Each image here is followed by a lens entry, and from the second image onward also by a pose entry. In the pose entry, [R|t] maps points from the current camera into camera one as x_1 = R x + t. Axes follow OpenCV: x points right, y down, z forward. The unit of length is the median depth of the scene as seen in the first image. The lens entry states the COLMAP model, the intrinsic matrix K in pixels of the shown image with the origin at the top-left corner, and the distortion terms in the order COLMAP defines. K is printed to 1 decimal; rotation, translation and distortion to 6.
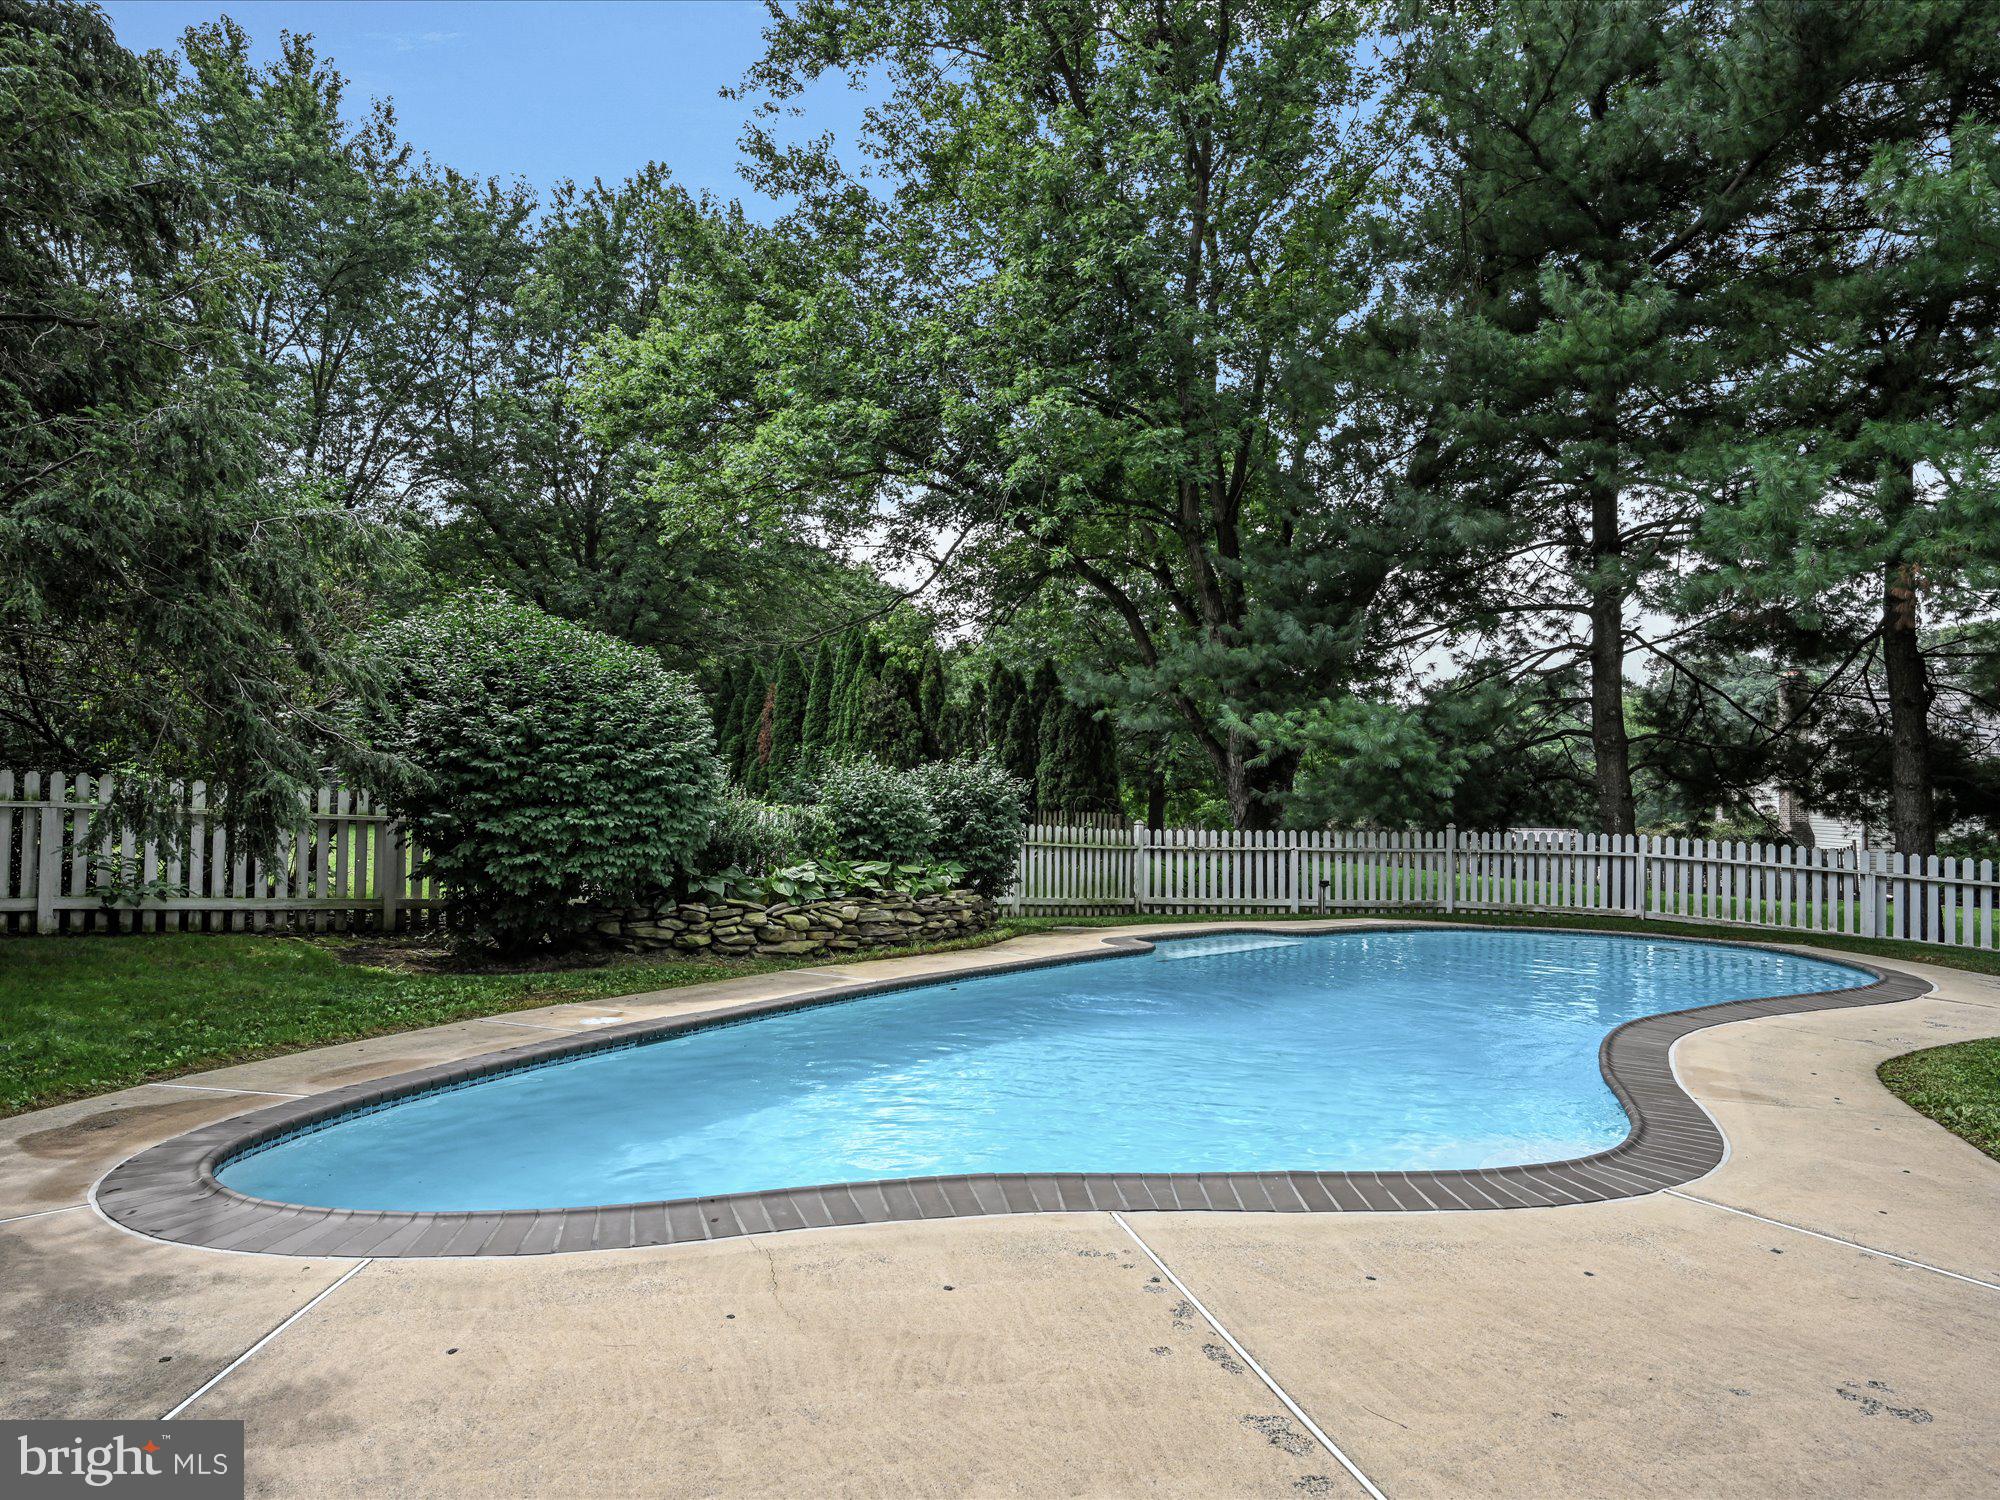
lens RADIAL K [[1285.4, 0, 1003.5], [0, 1285.4, 776.6], [0, 0, 1]] dist [-0.041648, 0.000285]
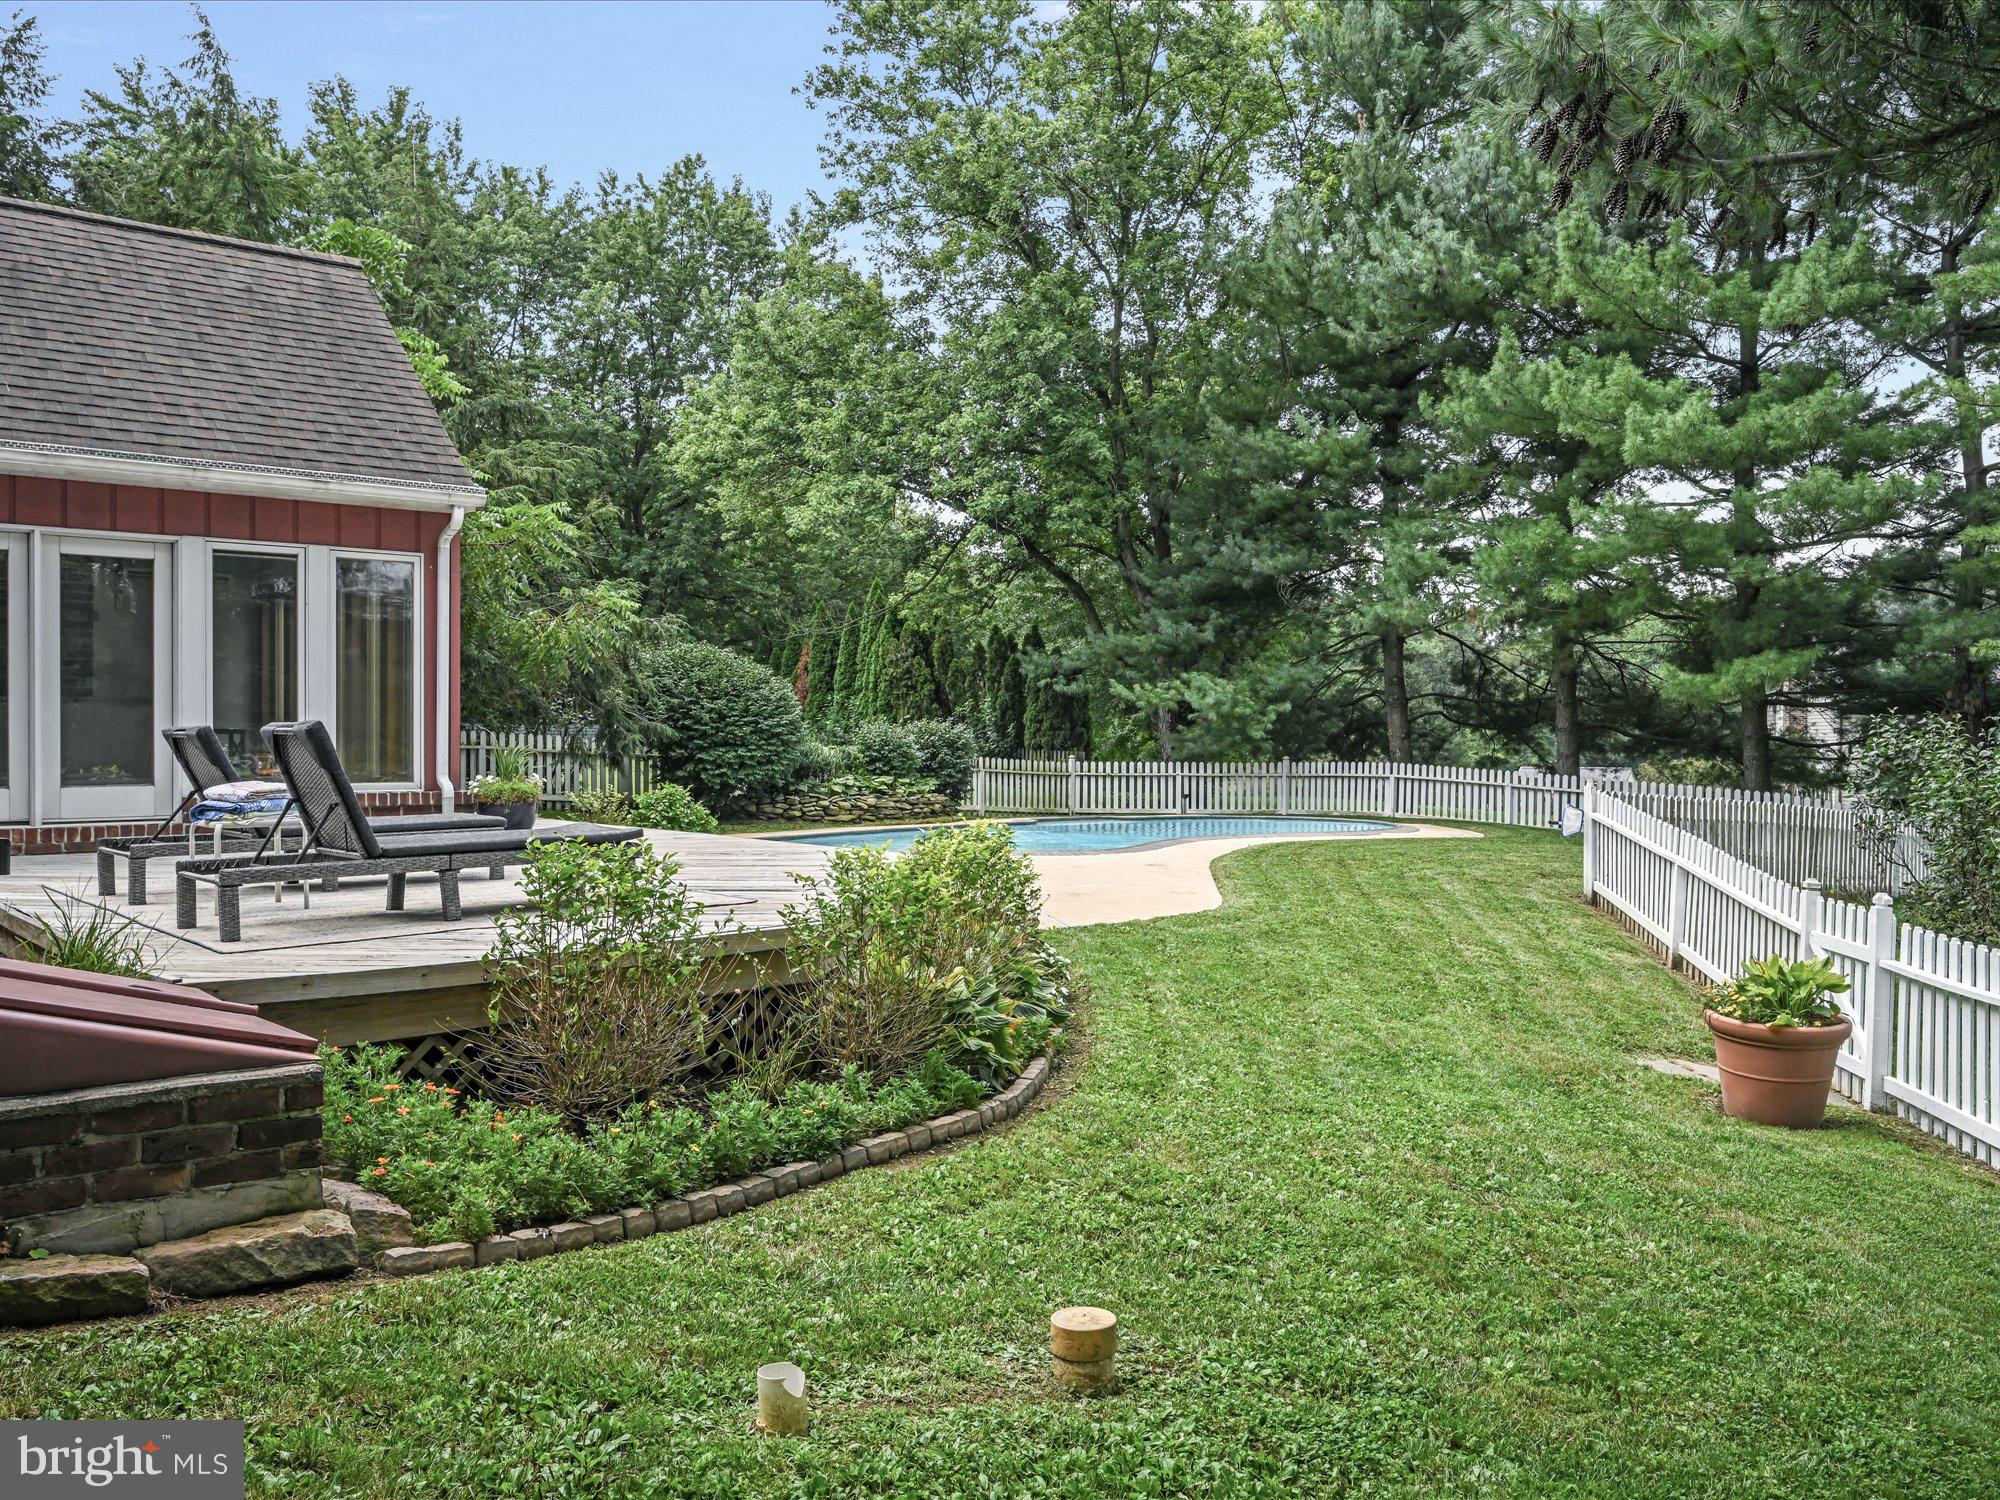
lens RADIAL K [[1633.8, 0, 994.6], [0, 1633.8, 745.1], [0, 0, 1]] dist [-0.007491, -0.000080]
pose [[0.998783, -0.005049, -0.049069, 0.153467], [0.006128, 0.999742, 0.021862, -0.025373], [0.048946, -0.022136, 0.998556, -1.188065]]
